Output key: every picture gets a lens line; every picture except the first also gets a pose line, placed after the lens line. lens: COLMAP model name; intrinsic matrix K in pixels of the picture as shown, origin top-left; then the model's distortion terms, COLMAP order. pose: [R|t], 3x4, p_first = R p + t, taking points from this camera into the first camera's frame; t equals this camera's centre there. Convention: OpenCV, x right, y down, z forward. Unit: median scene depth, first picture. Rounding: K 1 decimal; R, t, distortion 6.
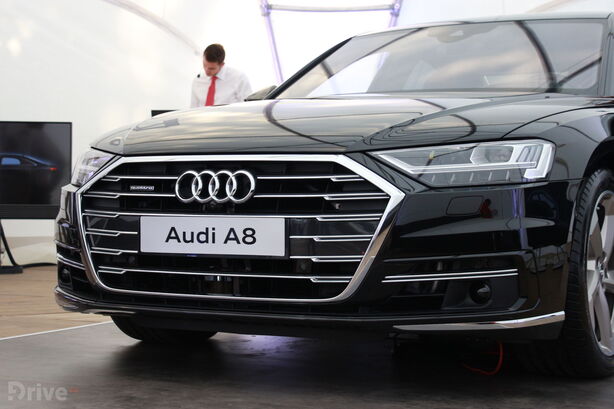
lens RADIAL K [[759.9, 0, 307.0], [0, 759.9, 204.5], [0, 0, 1]] dist [0.000575, 0.014136]
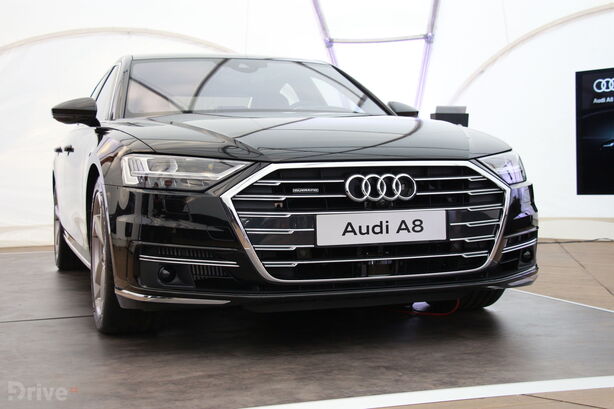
lens RADIAL K [[608.4, 0, 307.0], [0, 608.4, 204.5], [0, 0, 1]] dist [-0.015373, -0.005742]
pose [[0.876800, -0.039947, 0.479193, -0.697633], [0.038115, 0.999181, 0.013555, -0.013838], [-0.479342, 0.006380, 0.877605, 0.200316]]
